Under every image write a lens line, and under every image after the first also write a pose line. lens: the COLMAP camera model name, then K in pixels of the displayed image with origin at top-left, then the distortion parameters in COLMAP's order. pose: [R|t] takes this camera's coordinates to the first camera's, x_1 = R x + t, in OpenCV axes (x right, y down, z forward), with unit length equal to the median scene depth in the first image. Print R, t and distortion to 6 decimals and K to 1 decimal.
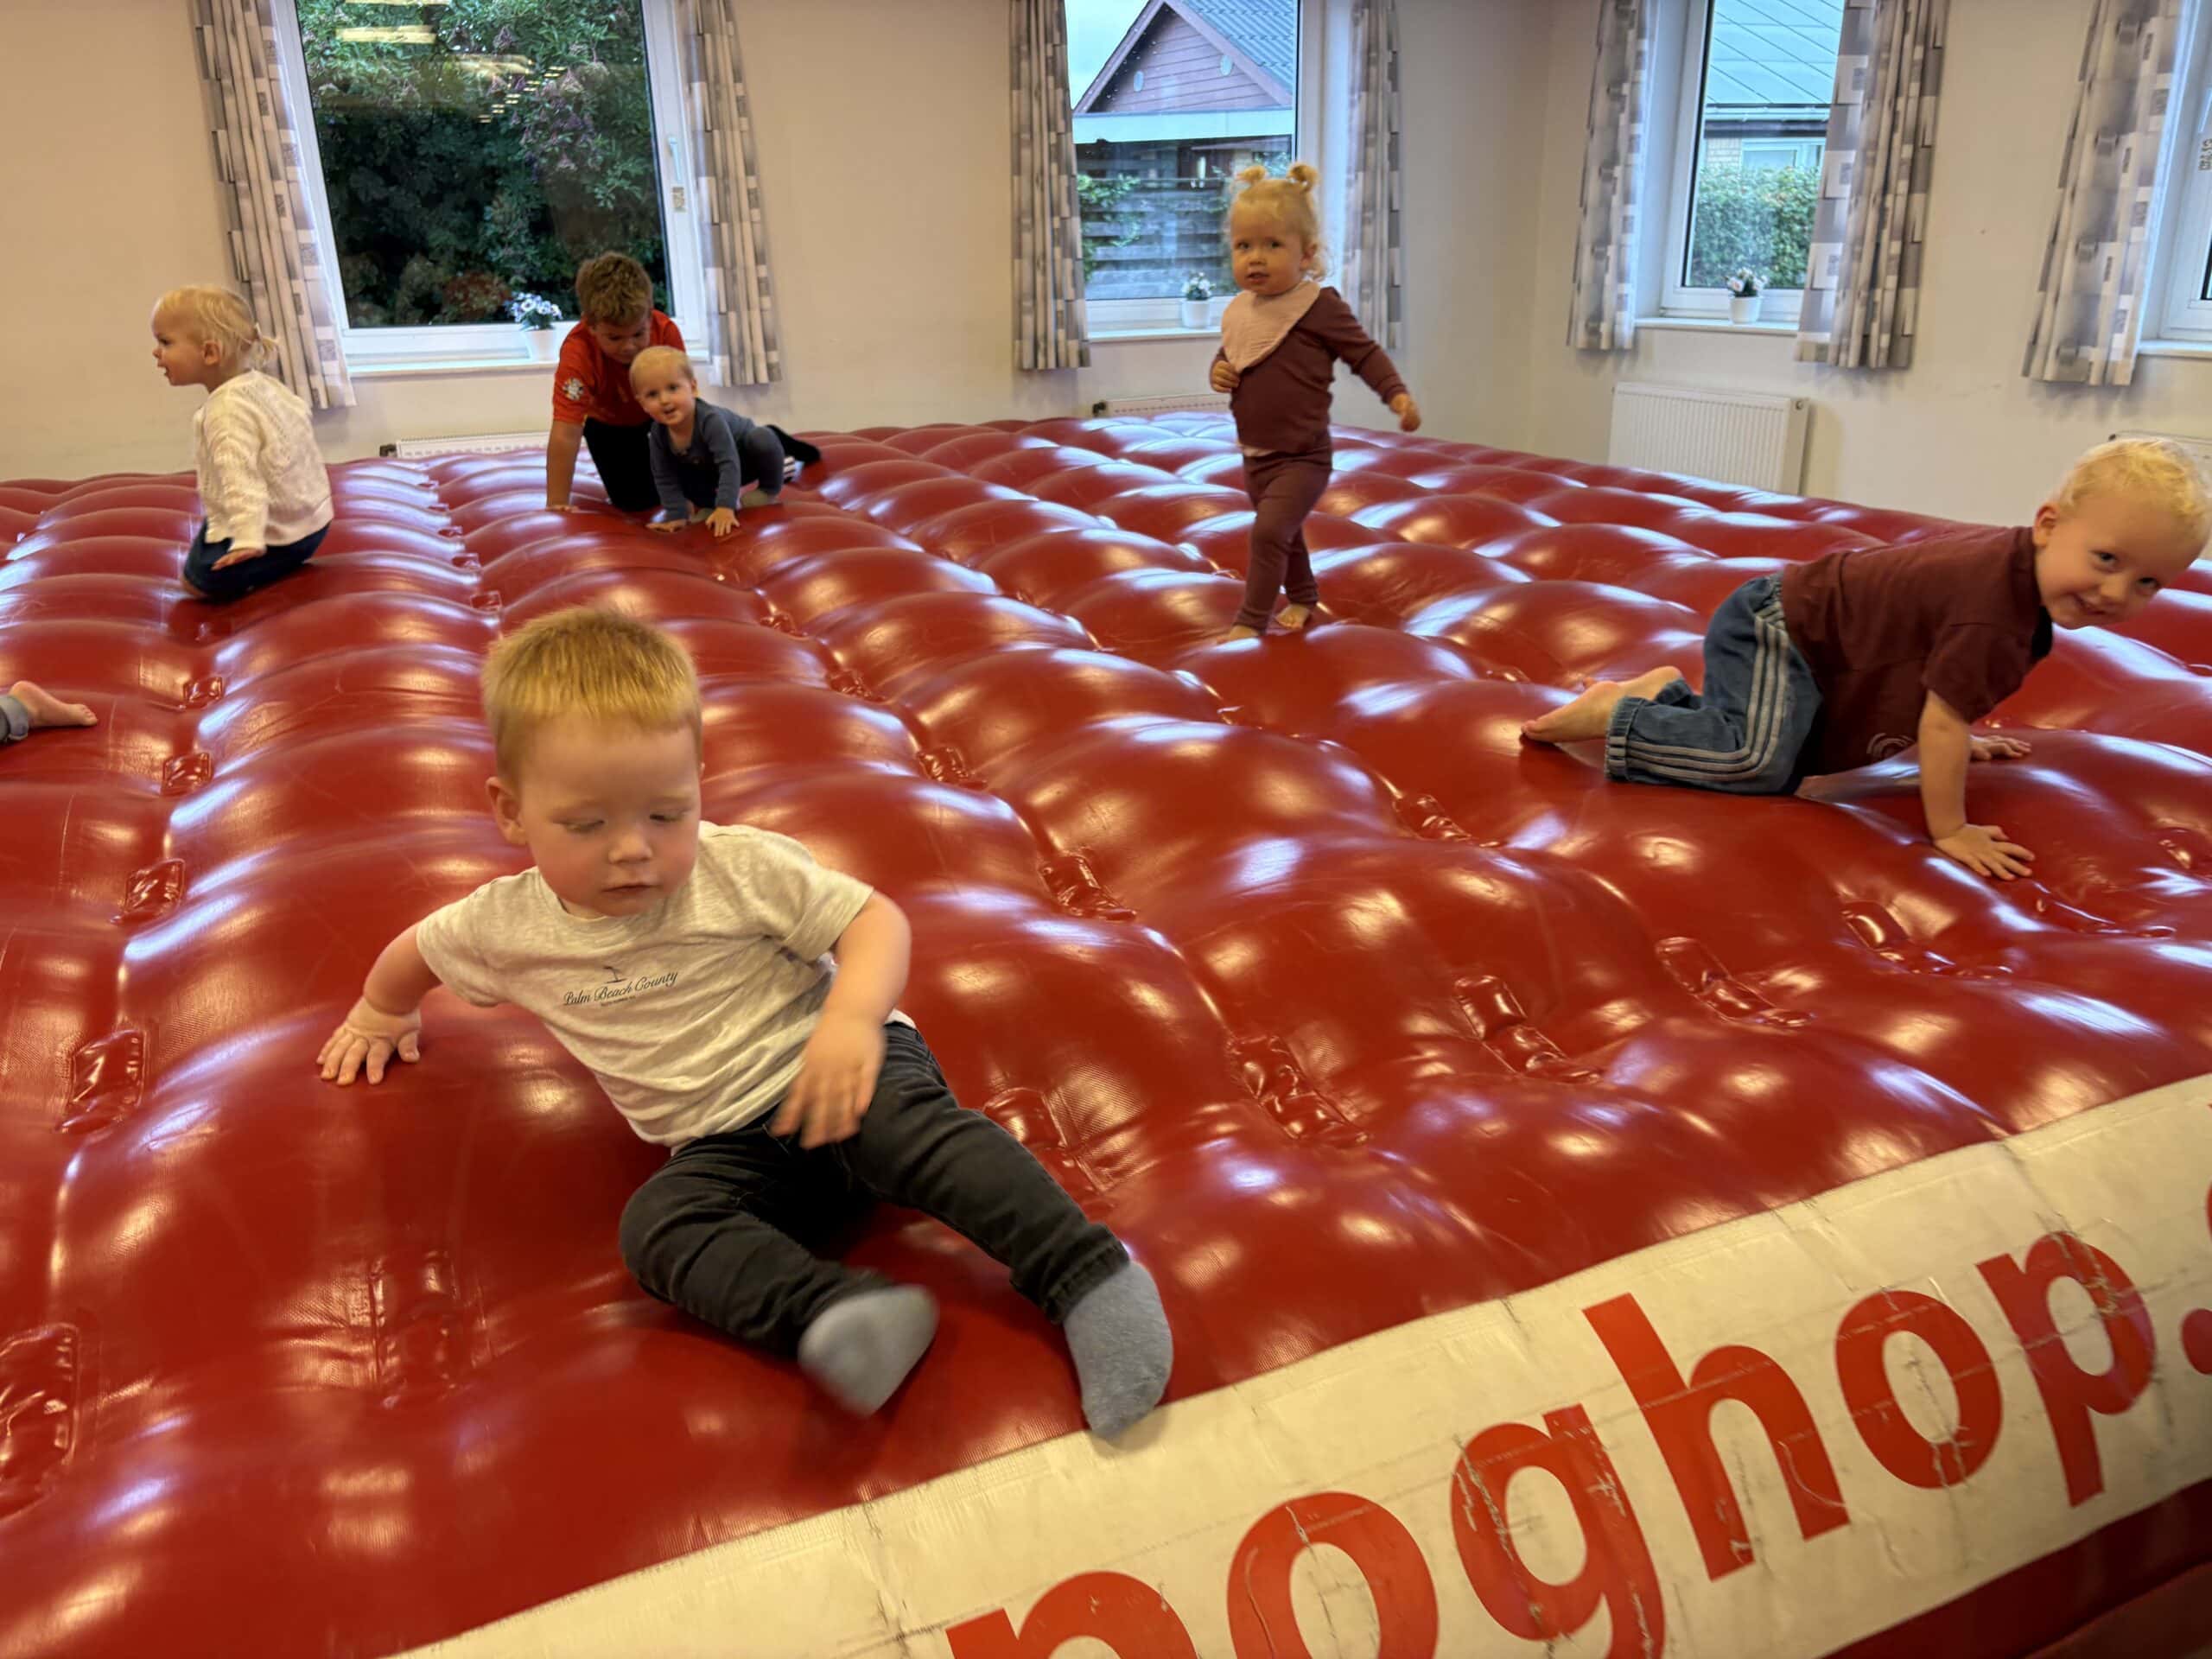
lens RADIAL K [[1681.1, 0, 1114.5], [0, 1681.1, 833.9], [0, 0, 1]] dist [0.020534, -0.026661]
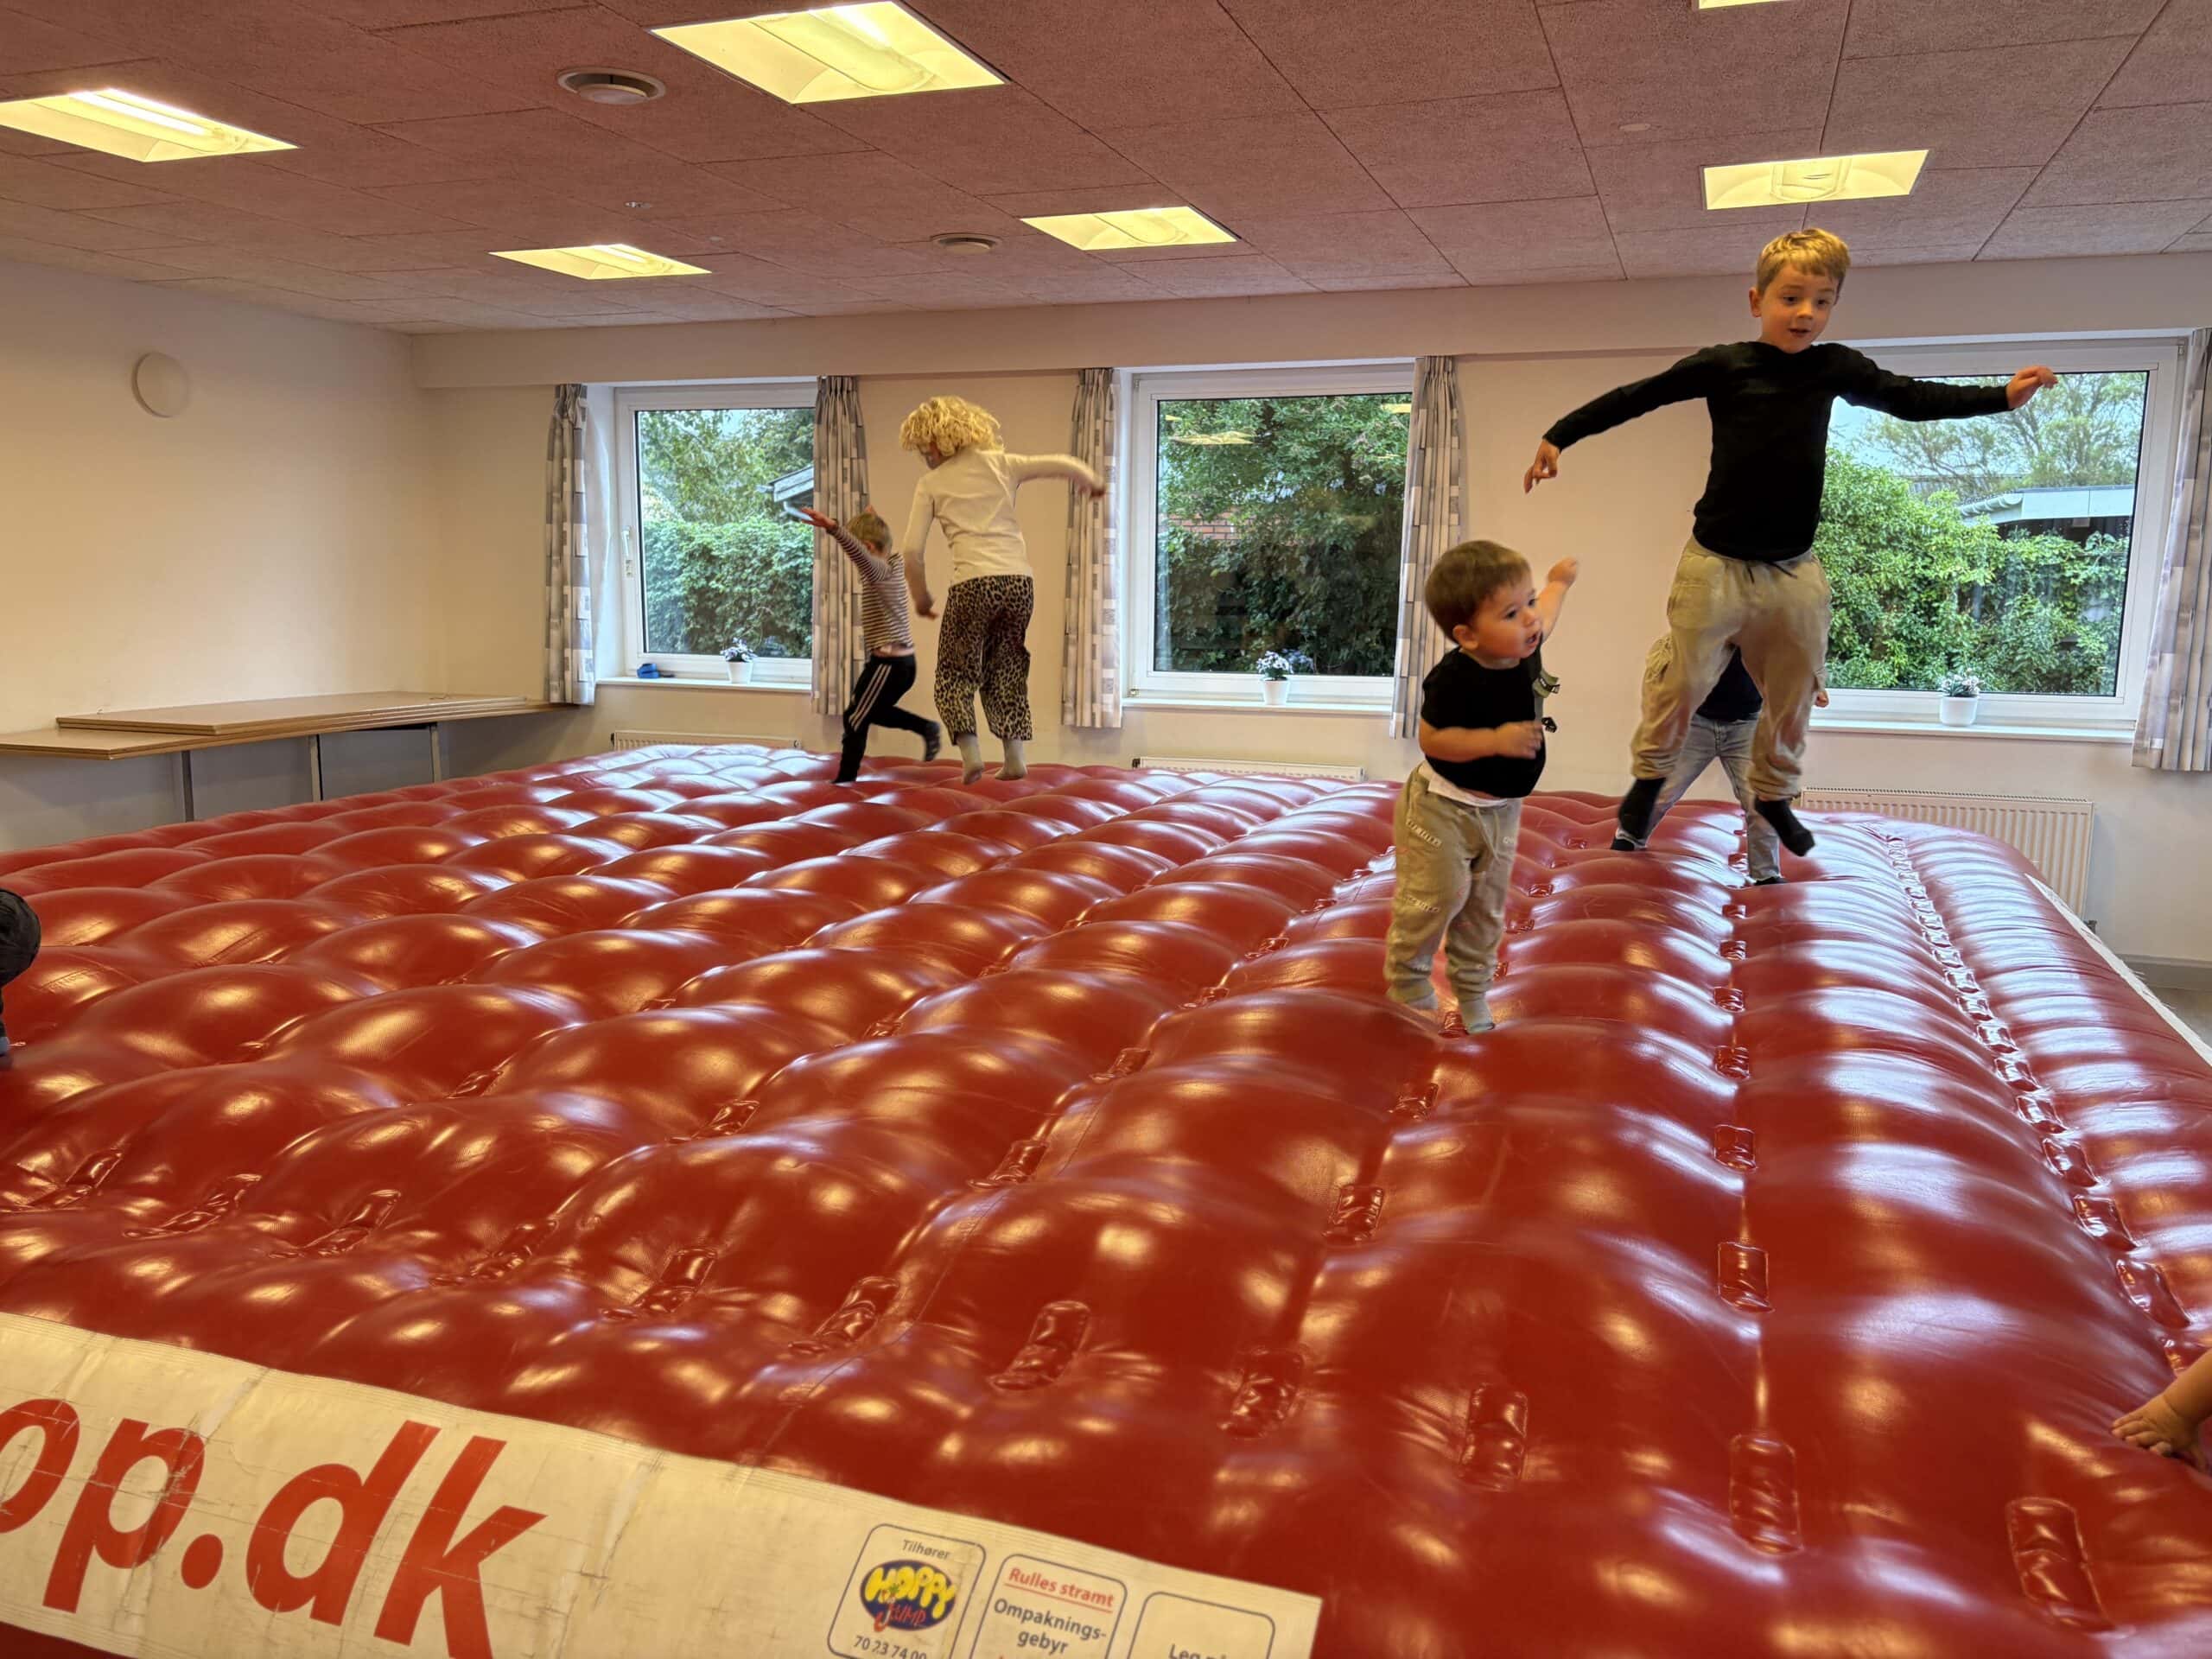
lens RADIAL K [[1681.1, 0, 1094.5], [0, 1681.1, 829.2], [0, 0, 1]] dist [0.020534, -0.026661]
pose [[0.707514, 0.129357, -0.694759, 0.388805], [-0.260199, 0.961725, -0.085913, -0.058333], [0.657054, 0.241560, 0.714093, 0.083161]]
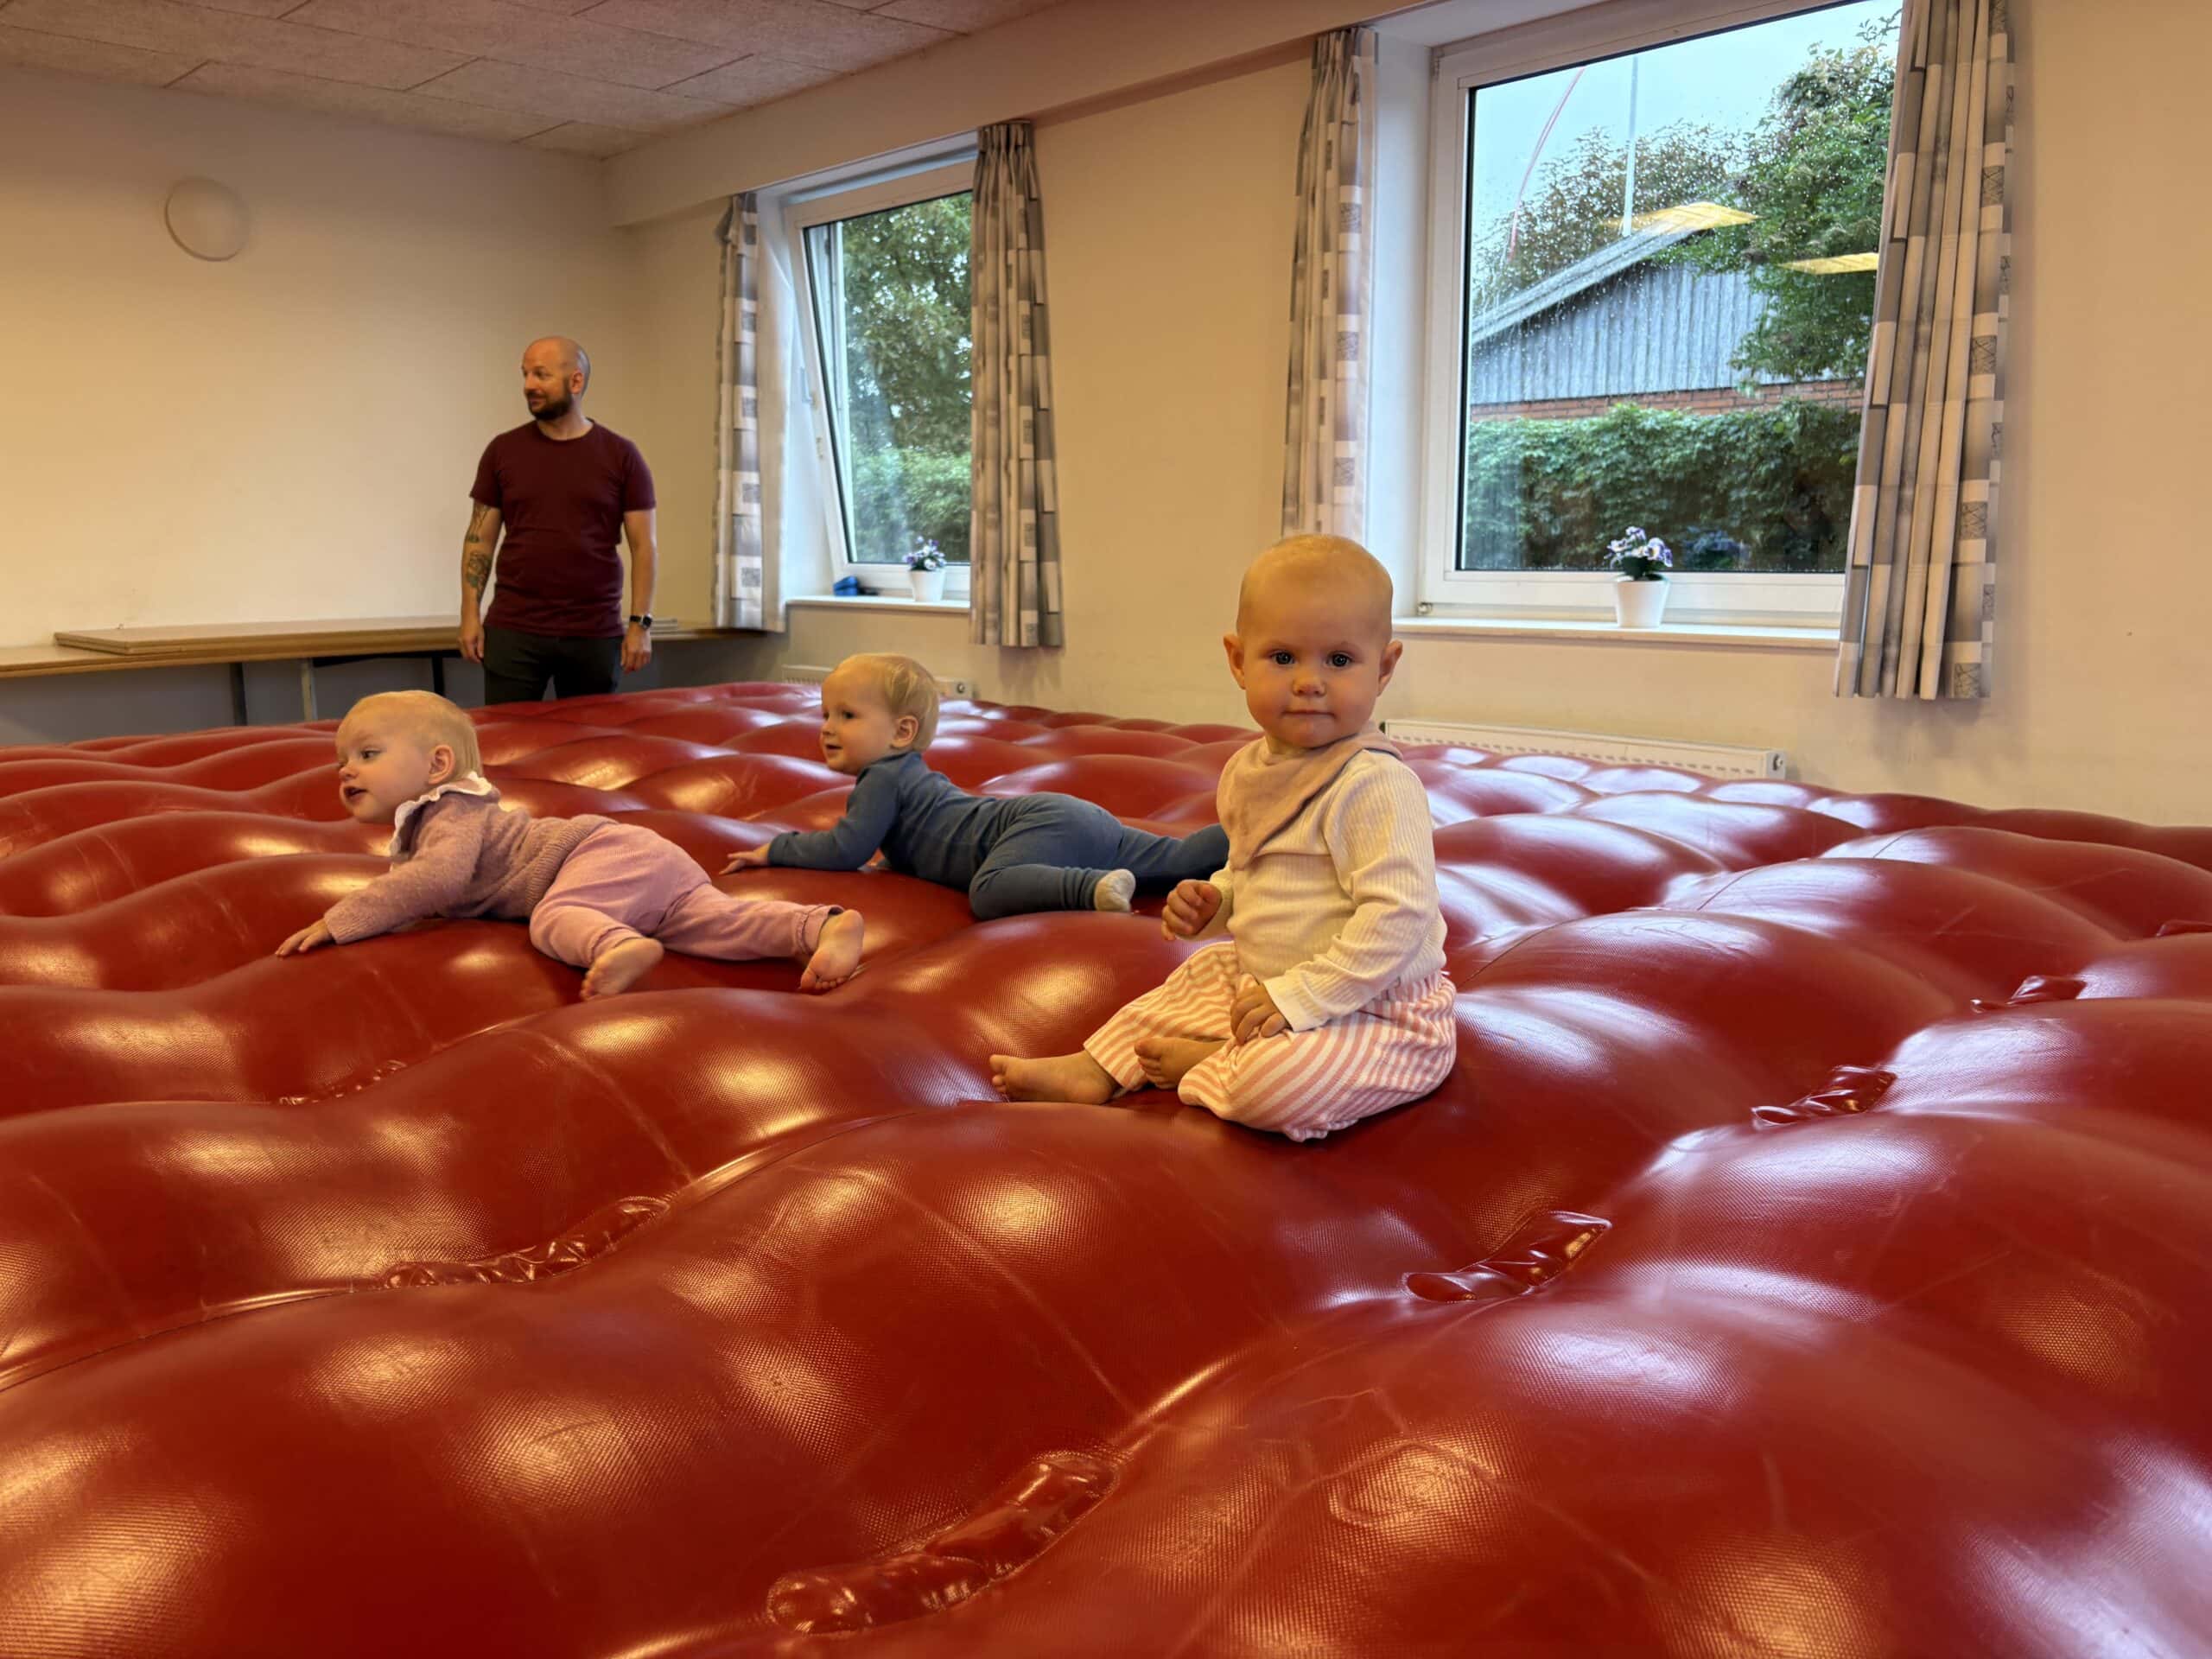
lens RADIAL K [[1681.1, 0, 1098.9], [0, 1681.1, 832.2], [0, 0, 1]] dist [0.020534, -0.026661]
pose [[0.340909, 0.178673, -0.922961, 0.185210], [-0.314962, 0.946741, 0.066941, -0.177139], [0.885766, 0.267876, 0.379027, 0.567586]]
